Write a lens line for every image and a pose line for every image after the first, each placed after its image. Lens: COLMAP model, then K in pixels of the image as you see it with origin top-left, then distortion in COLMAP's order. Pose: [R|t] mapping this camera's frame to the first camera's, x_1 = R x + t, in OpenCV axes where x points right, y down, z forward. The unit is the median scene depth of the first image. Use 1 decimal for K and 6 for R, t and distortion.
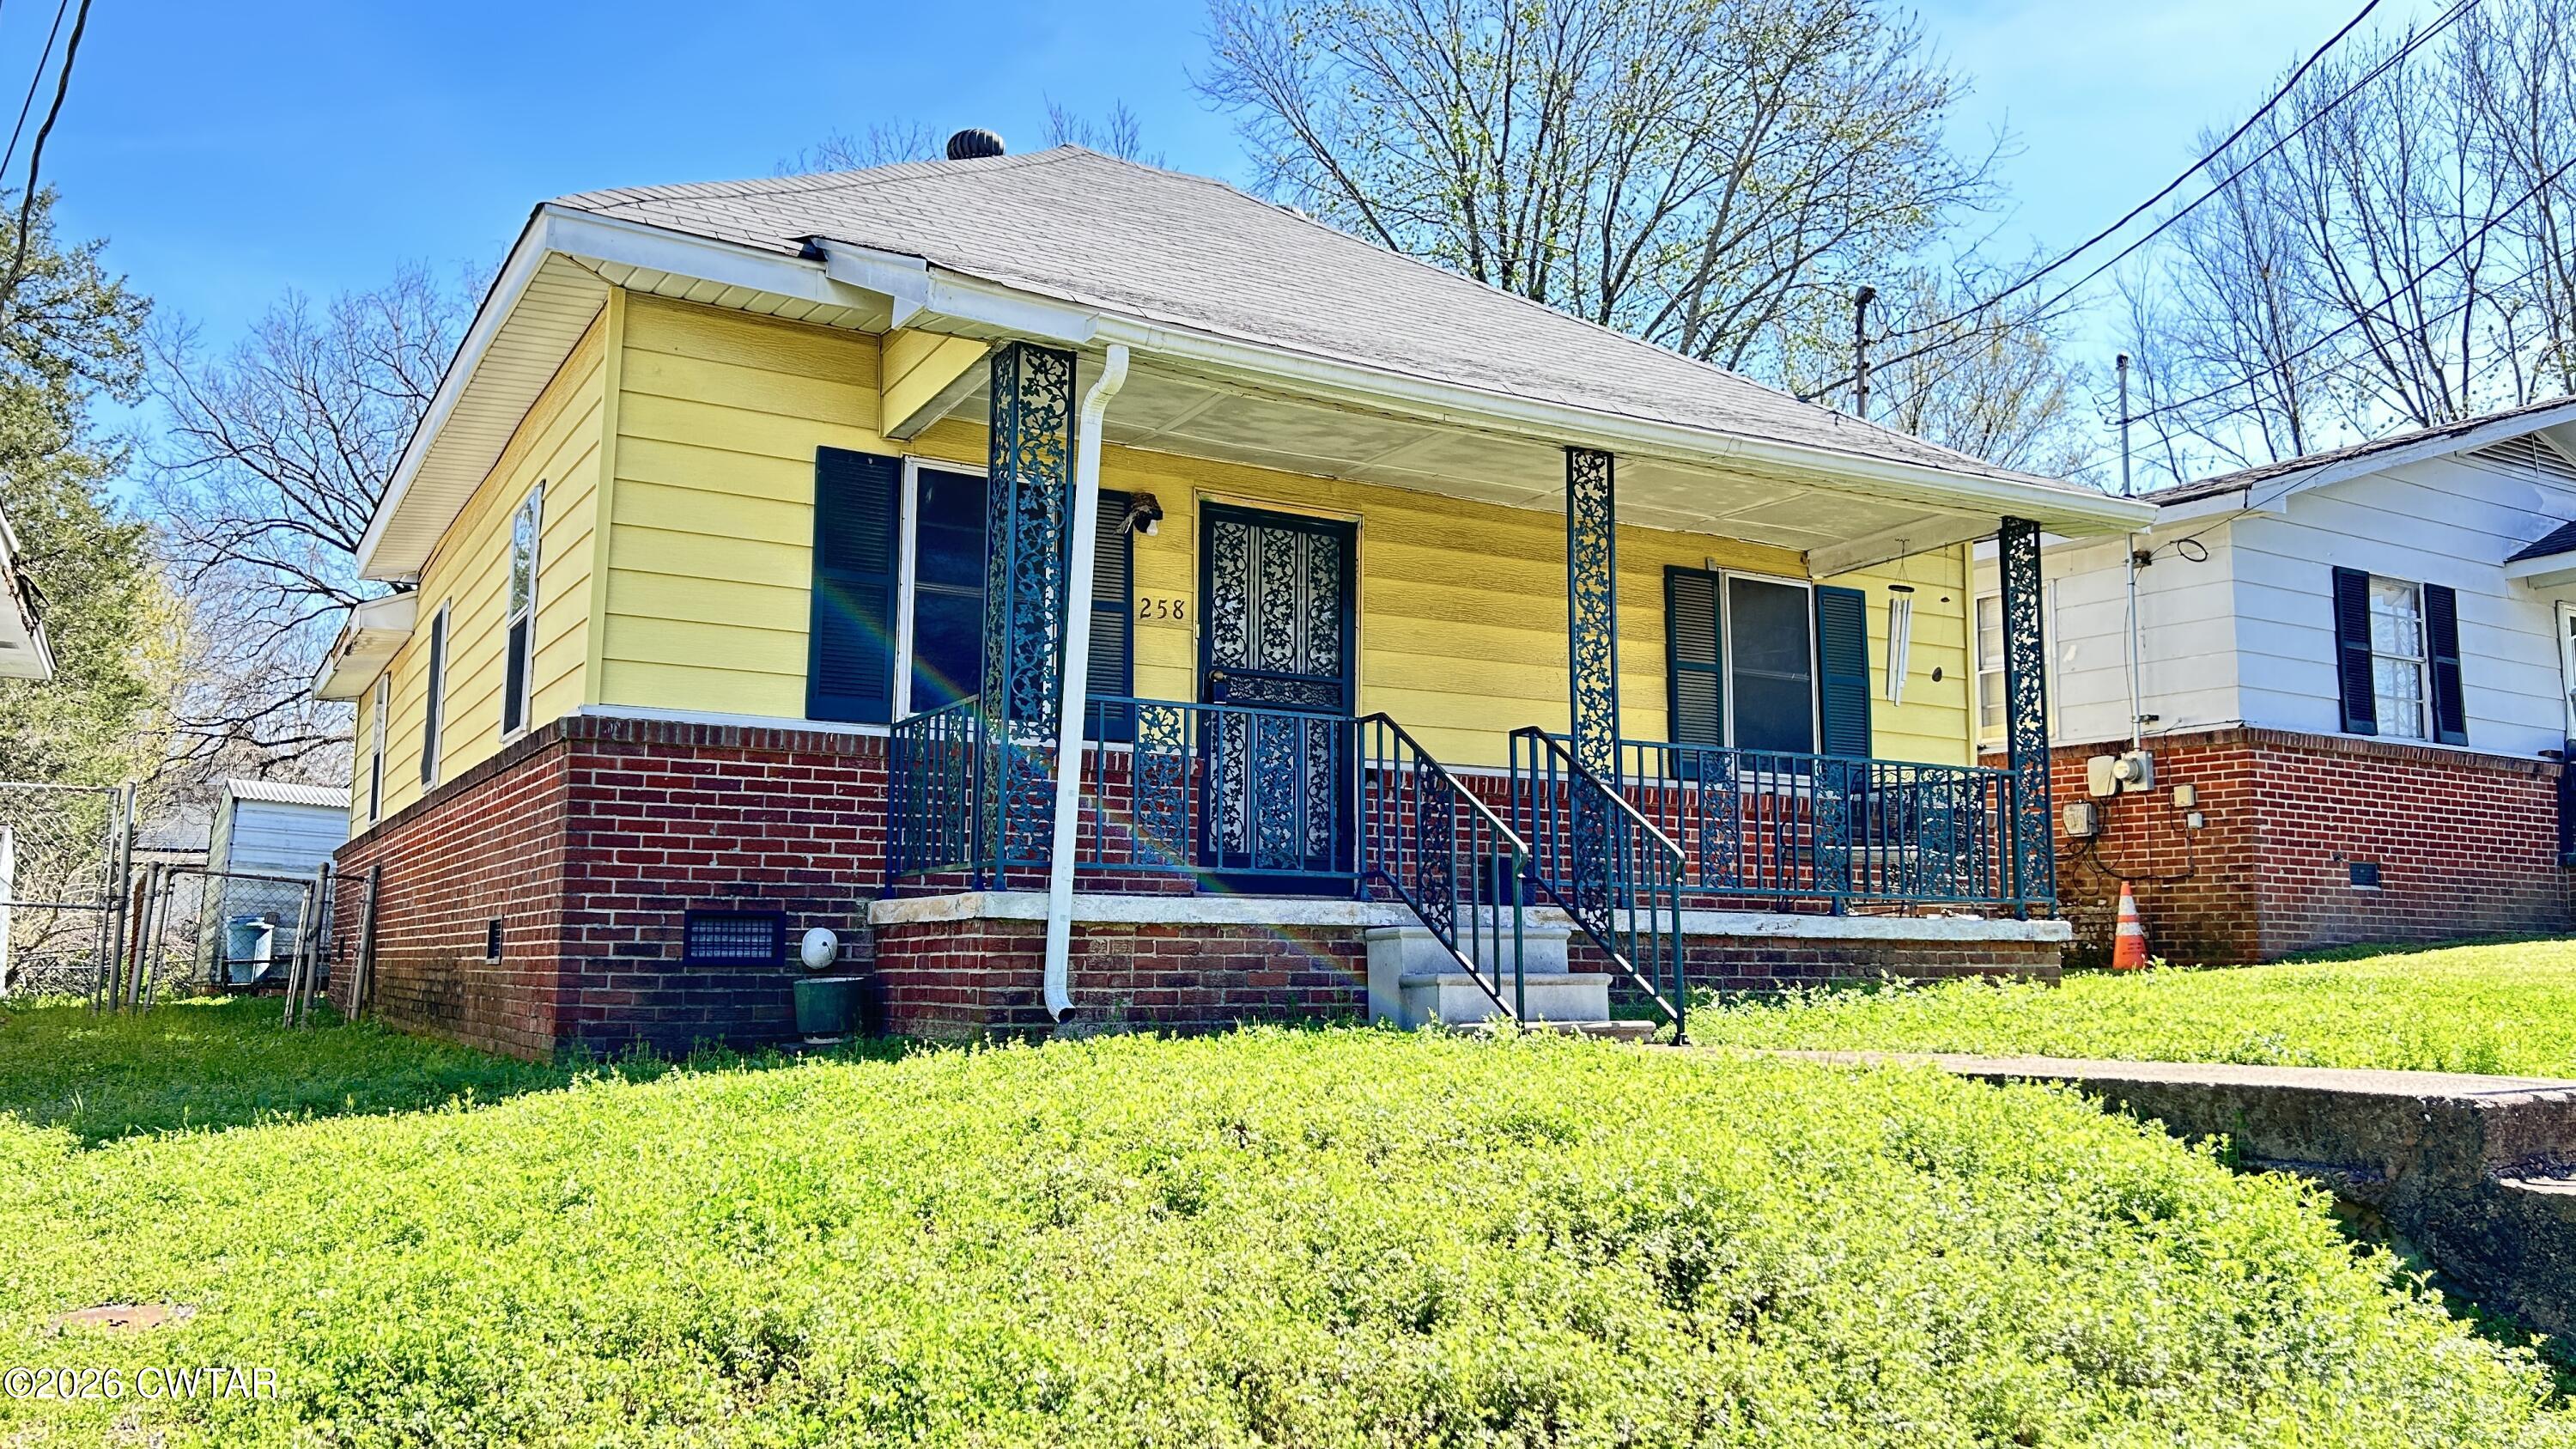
lens RADIAL K [[1933.9, 0, 1288.3], [0, 1933.9, 723.2], [0, 0, 1]] dist [-0.001771, -0.000054]
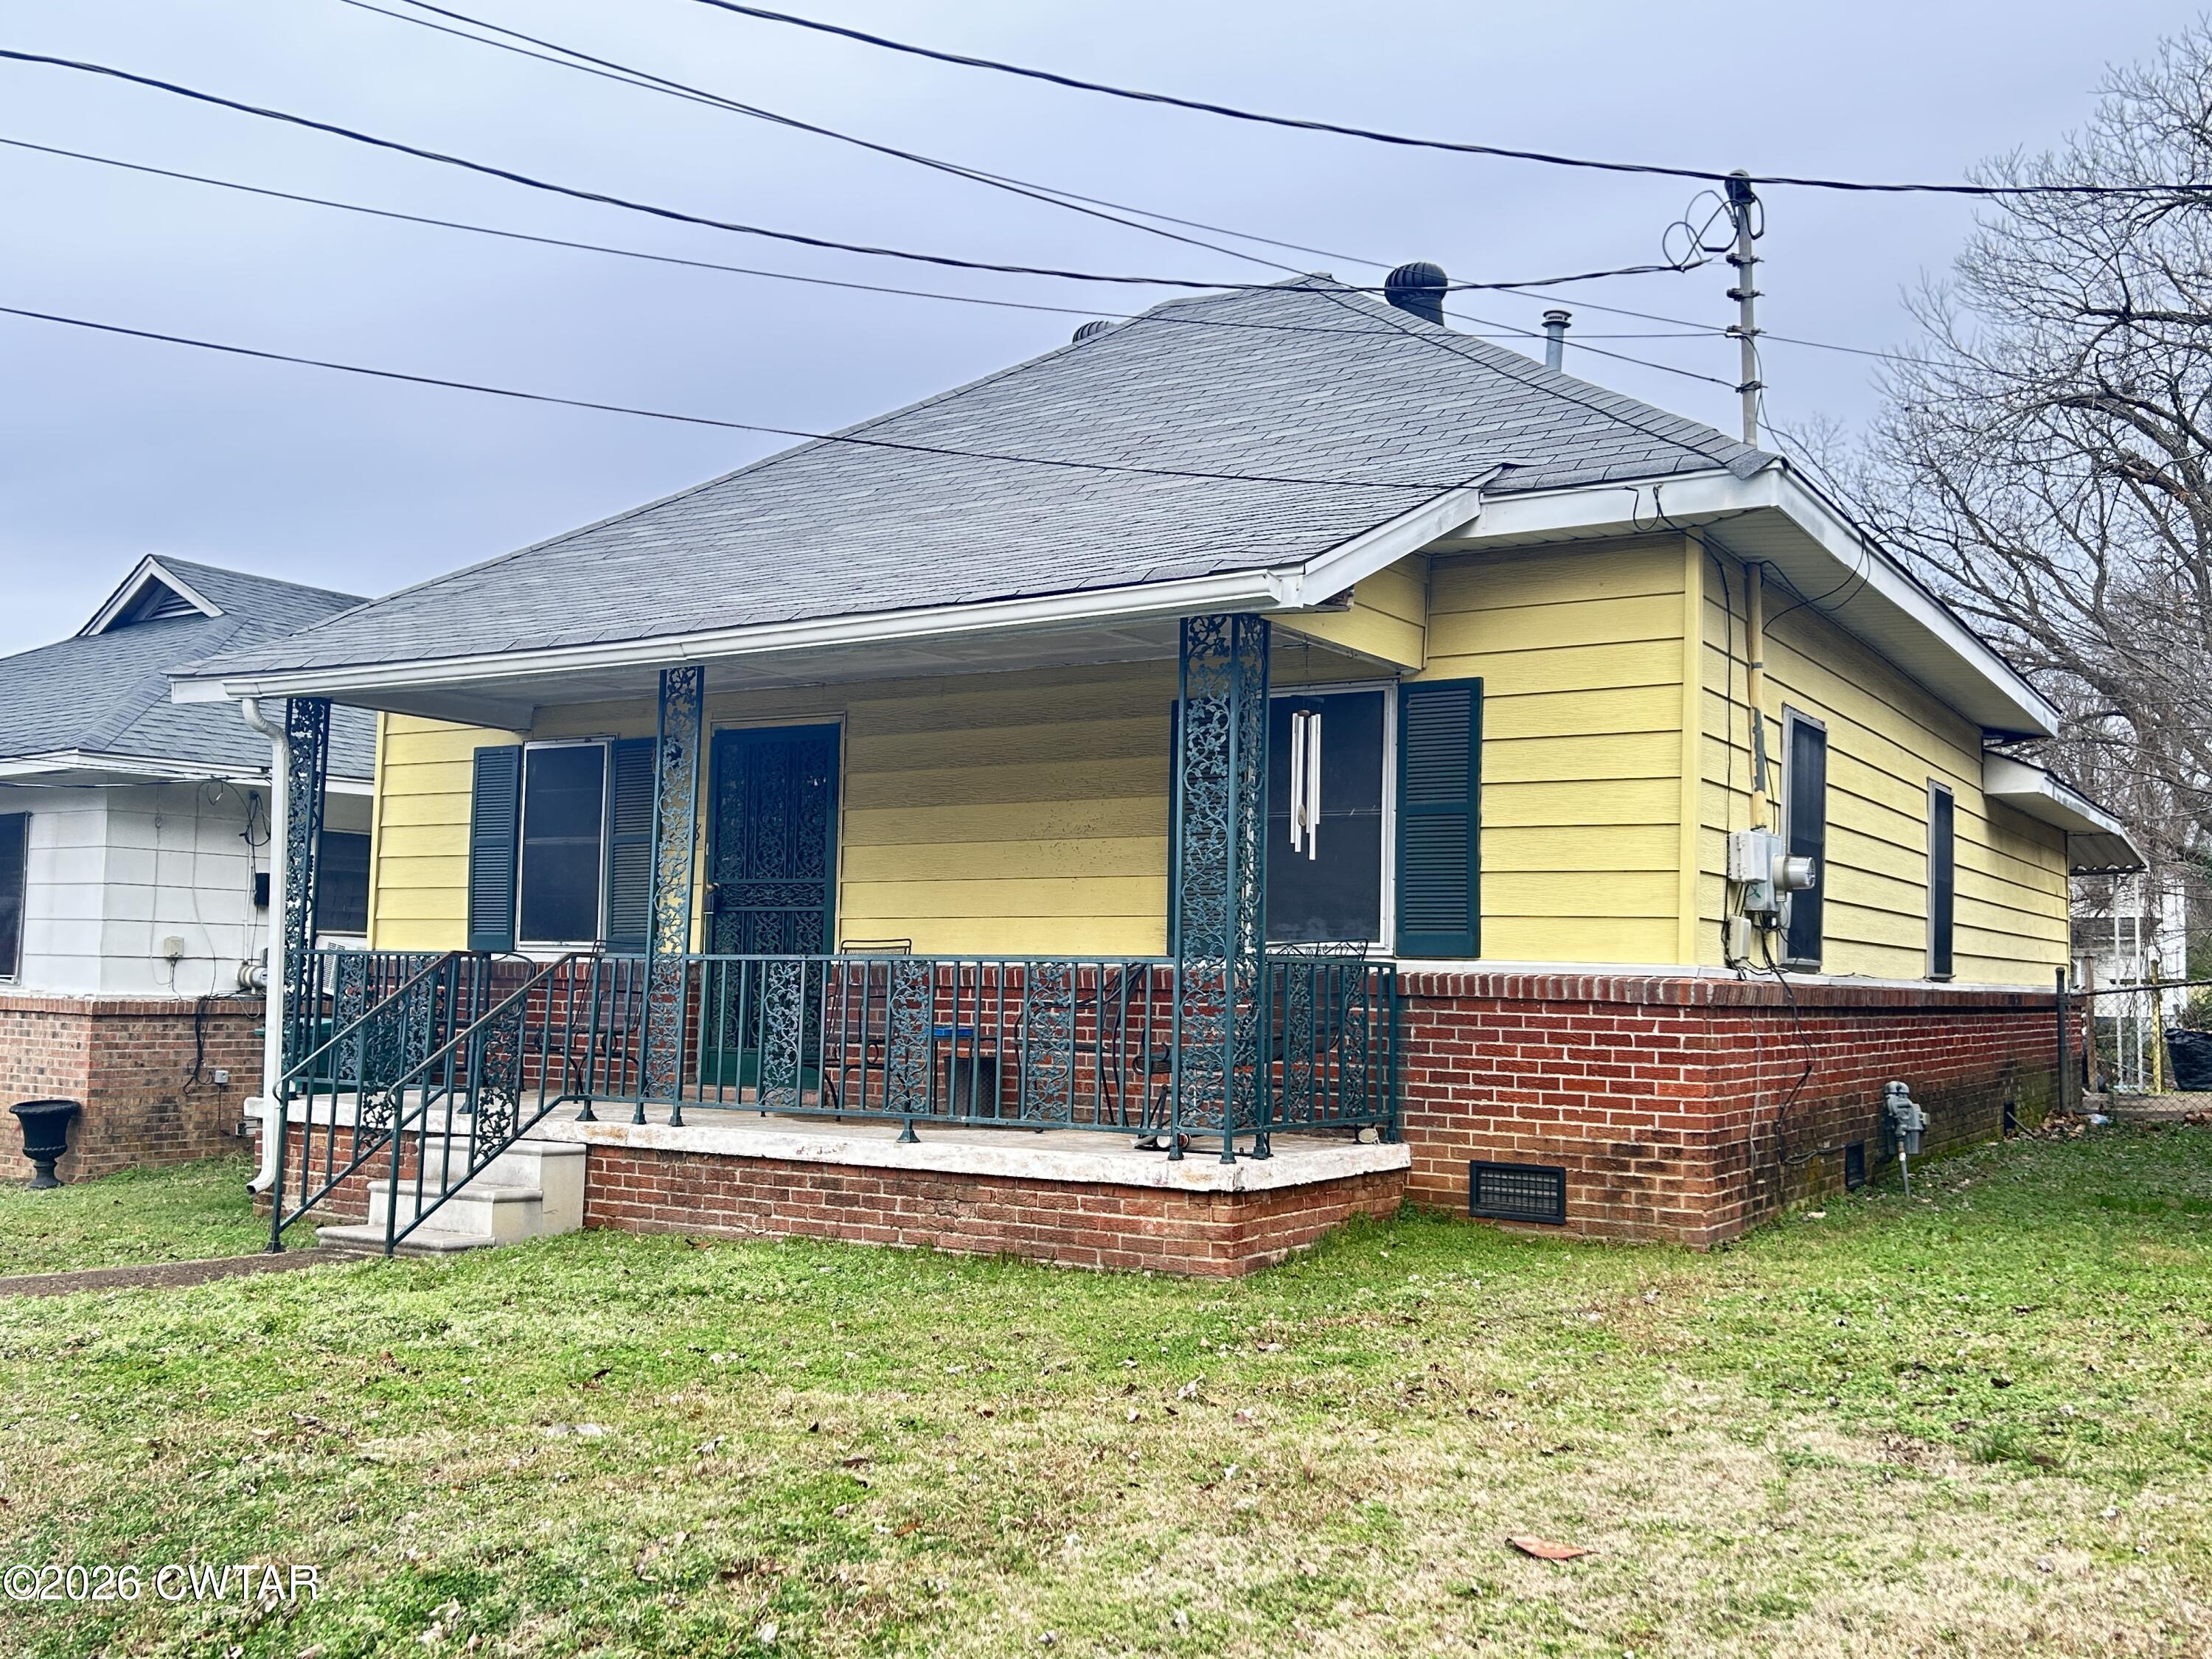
lens RADIAL K [[2058.1, 0, 1106.4], [0, 2058.1, 827.4], [0, 0, 1]] dist [0.008006, 0.000000]
pose [[0.465784, -0.065431, -0.882476, 1.177157], [0.096292, 0.995088, -0.022956, -0.011023], [0.879644, -0.074283, 0.469796, 0.673870]]
